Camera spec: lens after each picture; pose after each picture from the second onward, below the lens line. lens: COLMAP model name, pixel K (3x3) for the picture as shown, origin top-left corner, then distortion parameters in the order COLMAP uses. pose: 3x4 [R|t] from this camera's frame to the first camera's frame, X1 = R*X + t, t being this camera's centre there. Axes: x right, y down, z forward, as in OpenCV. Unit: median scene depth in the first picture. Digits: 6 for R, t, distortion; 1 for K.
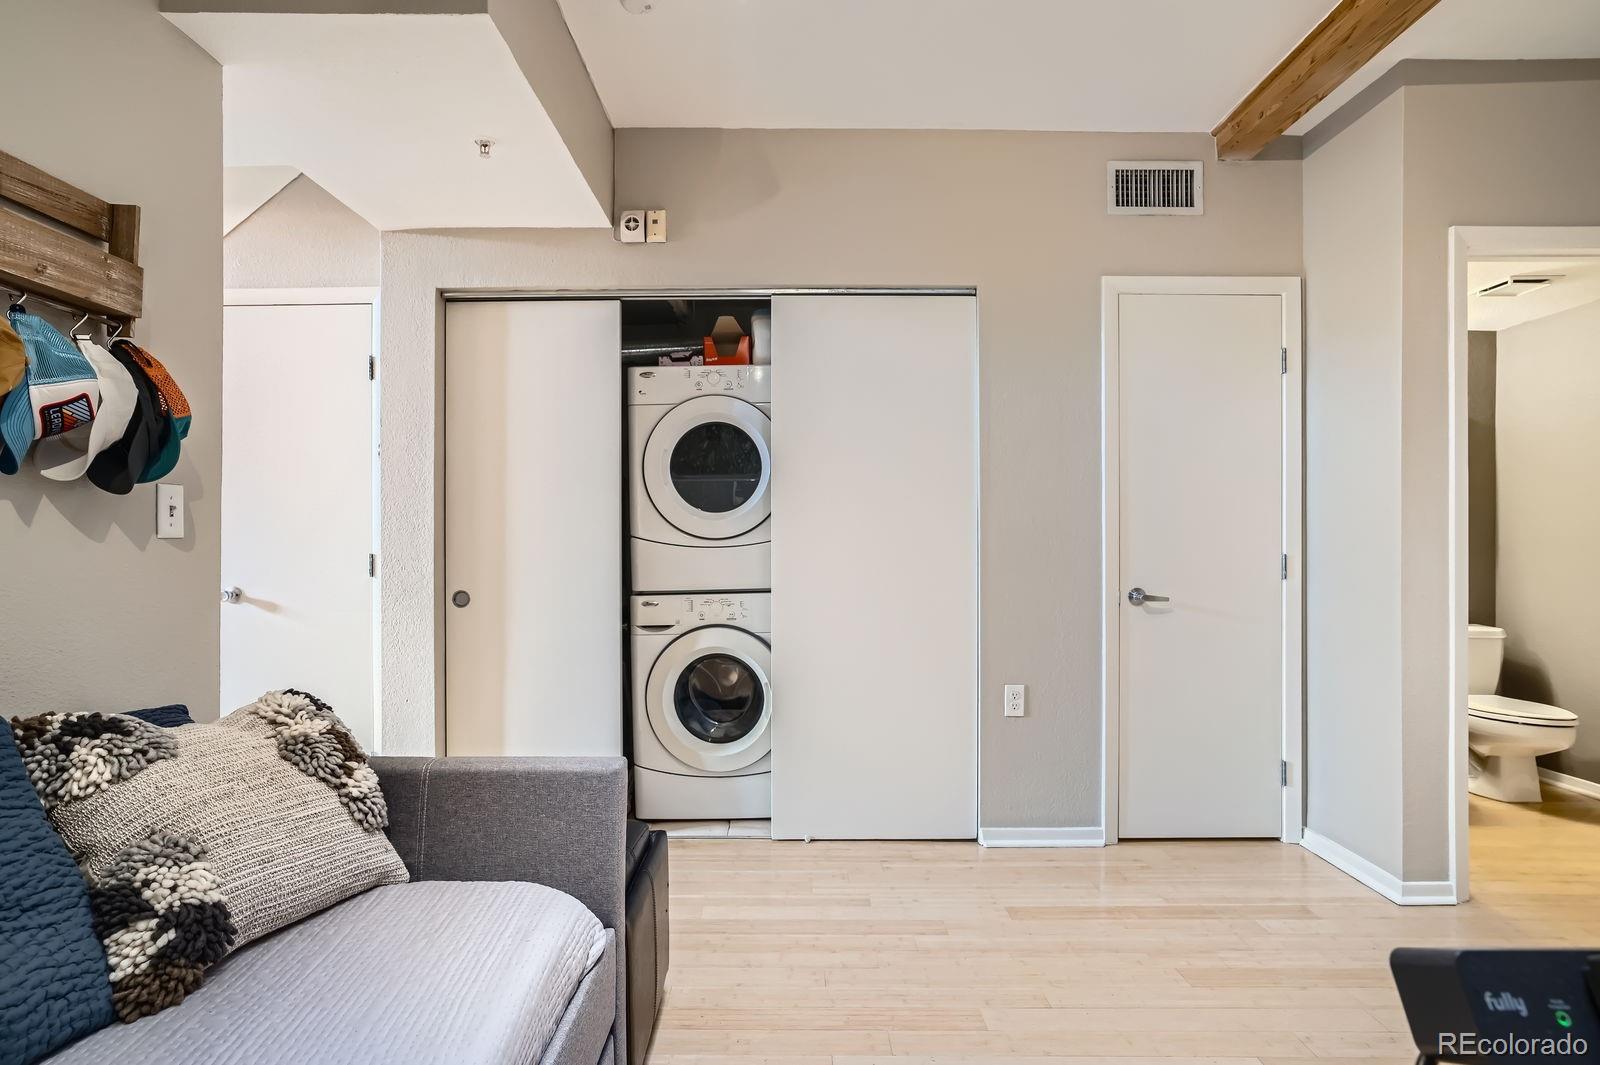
lens RADIAL K [[816.9, 0, 794.6], [0, 816.9, 536.9], [0, 0, 1]] dist [-0.004201, 0.000374]
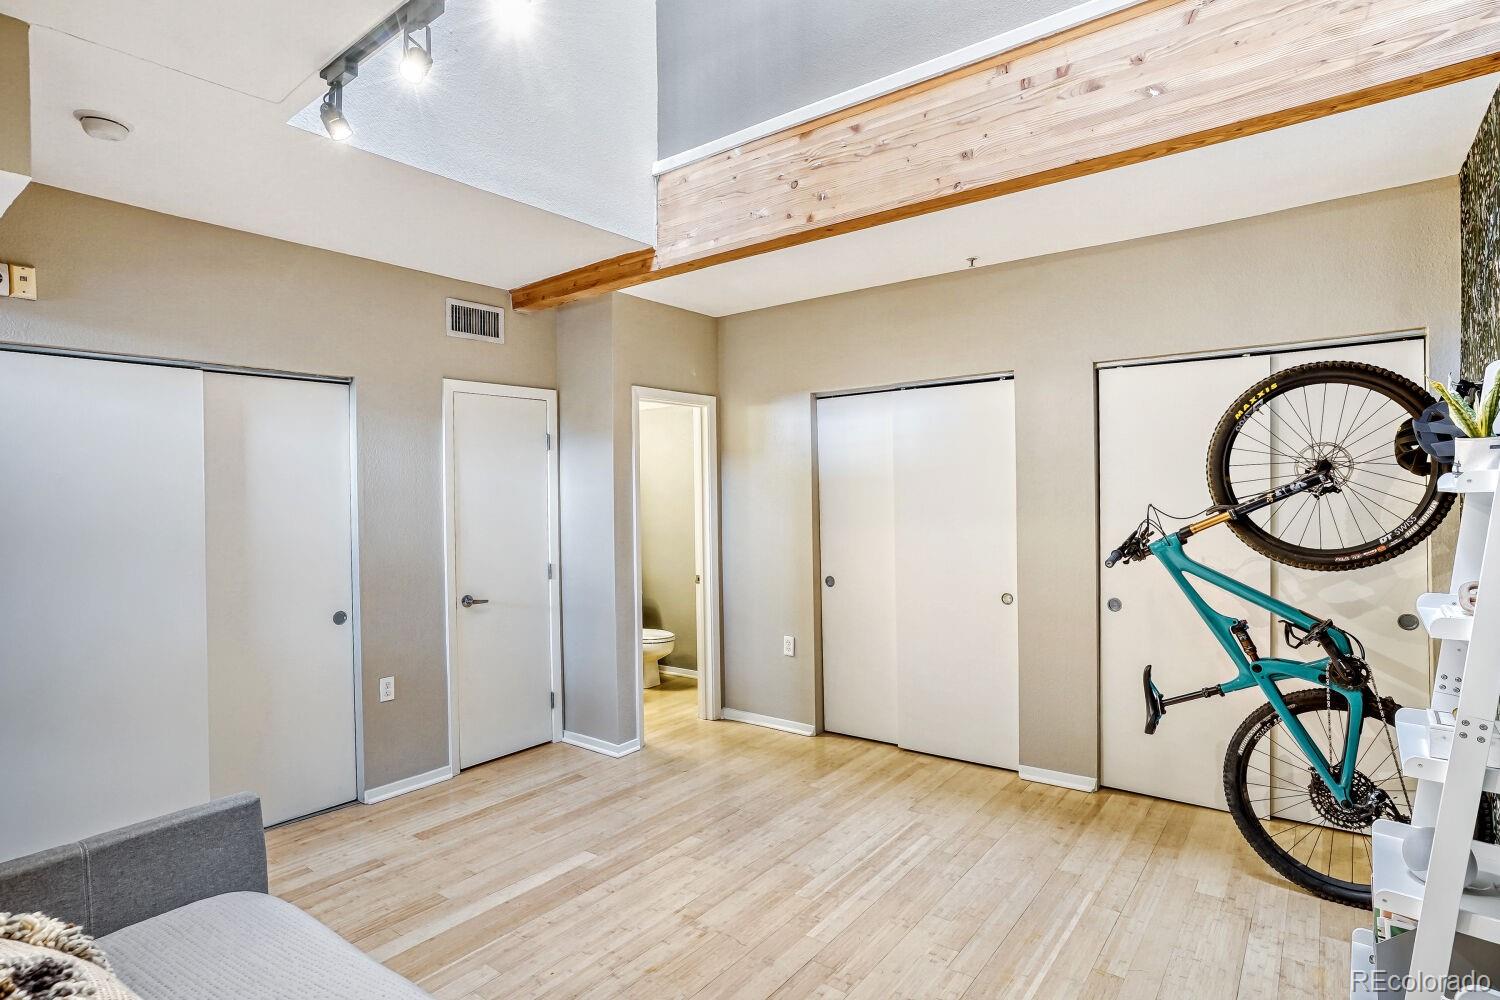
lens RADIAL K [[765.2, 0, 752.0], [0, 765.2, 496.7], [0, 0, 1]] dist [0.003327, 0.000791]
pose [[0.617147, -0.008285, 0.786804, -0.357012], [0.002205, 0.999959, 0.008799, -0.129939], [-0.786844, -0.003696, 0.617140, -0.256277]]
